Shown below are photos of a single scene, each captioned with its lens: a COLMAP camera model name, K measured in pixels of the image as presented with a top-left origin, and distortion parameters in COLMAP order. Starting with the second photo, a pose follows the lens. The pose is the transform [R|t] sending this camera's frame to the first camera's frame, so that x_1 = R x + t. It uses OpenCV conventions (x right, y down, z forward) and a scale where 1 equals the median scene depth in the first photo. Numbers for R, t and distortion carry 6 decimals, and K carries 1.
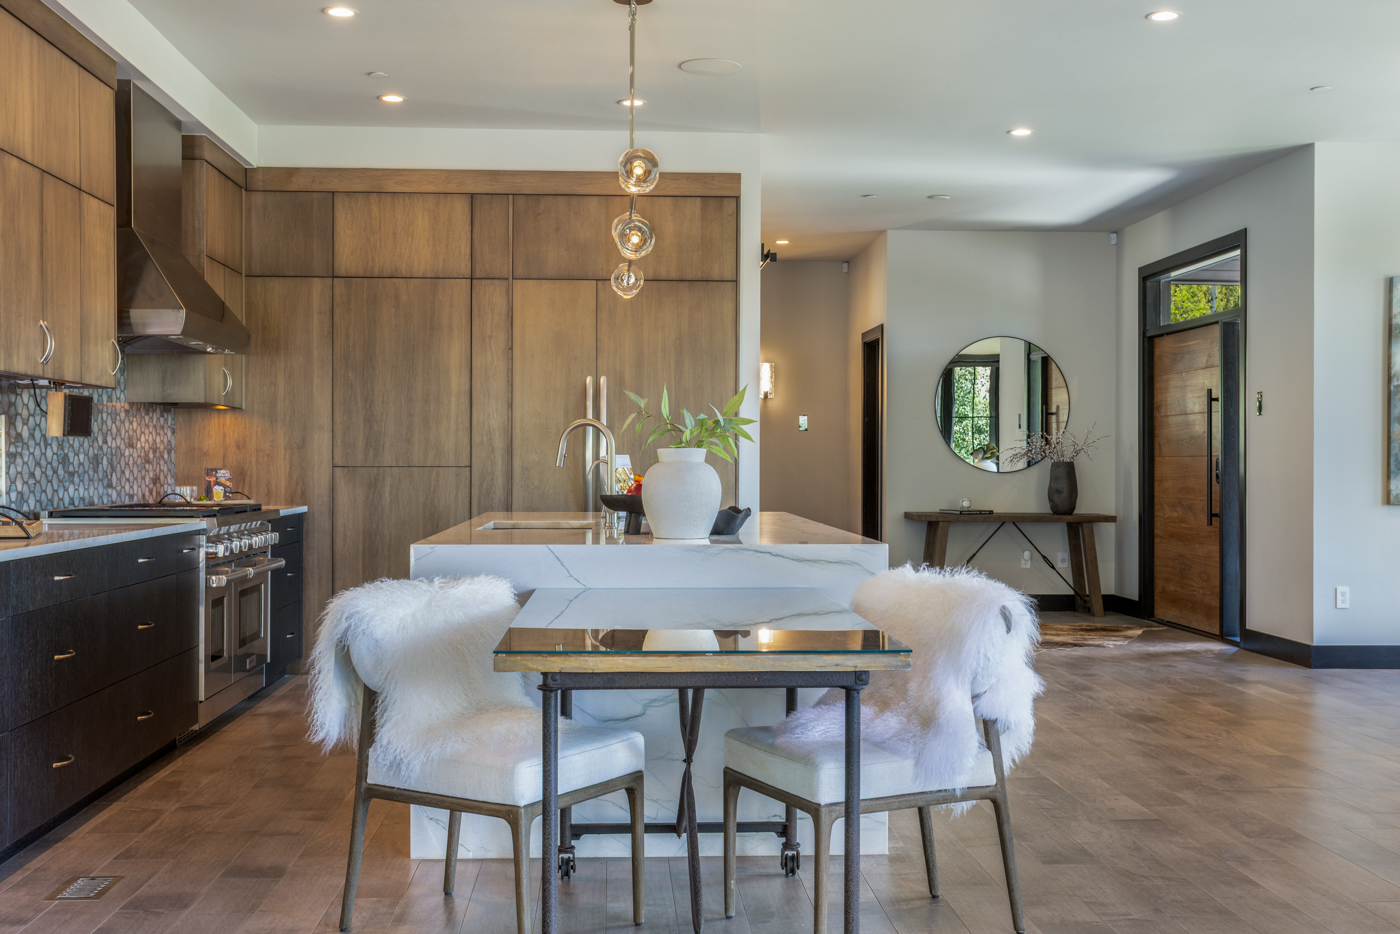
lens RADIAL K [[1522.2, 0, 694.6], [0, 1522.2, 451.7], [0, 0, 1]] dist [0.021701, 0.000000]
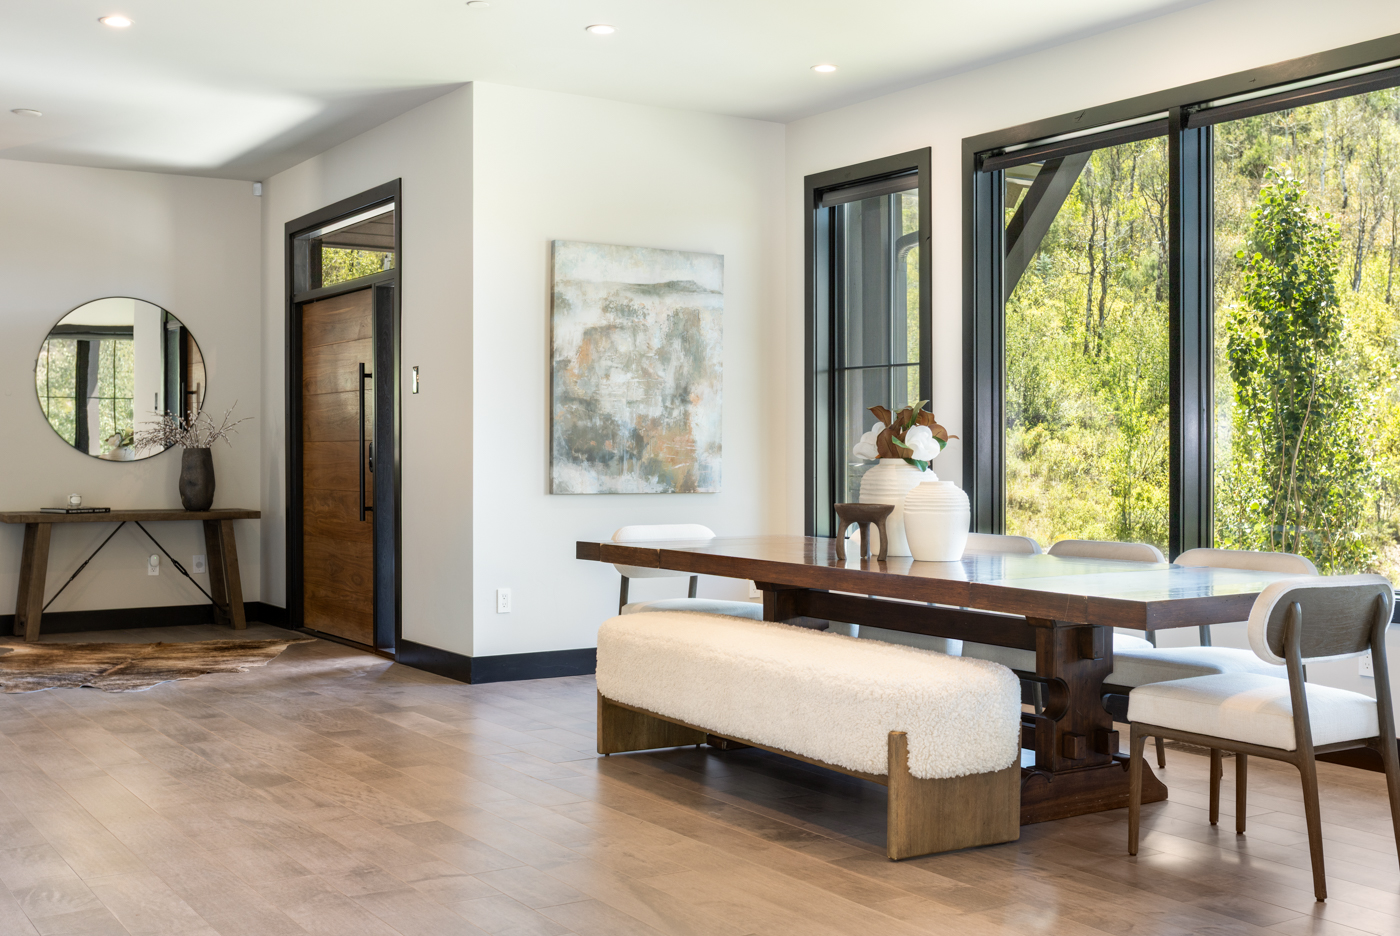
lens RADIAL K [[1522.2, 0, 698.4], [0, 1522.2, 457.0], [0, 0, 1]] dist [0.021701, 0.000000]
pose [[0.863937, -0.007206, 0.503548, 0.064319], [0.000997, 0.999920, 0.012599, 0.001351], [-0.503598, -0.010383, 0.863875, 0.150925]]
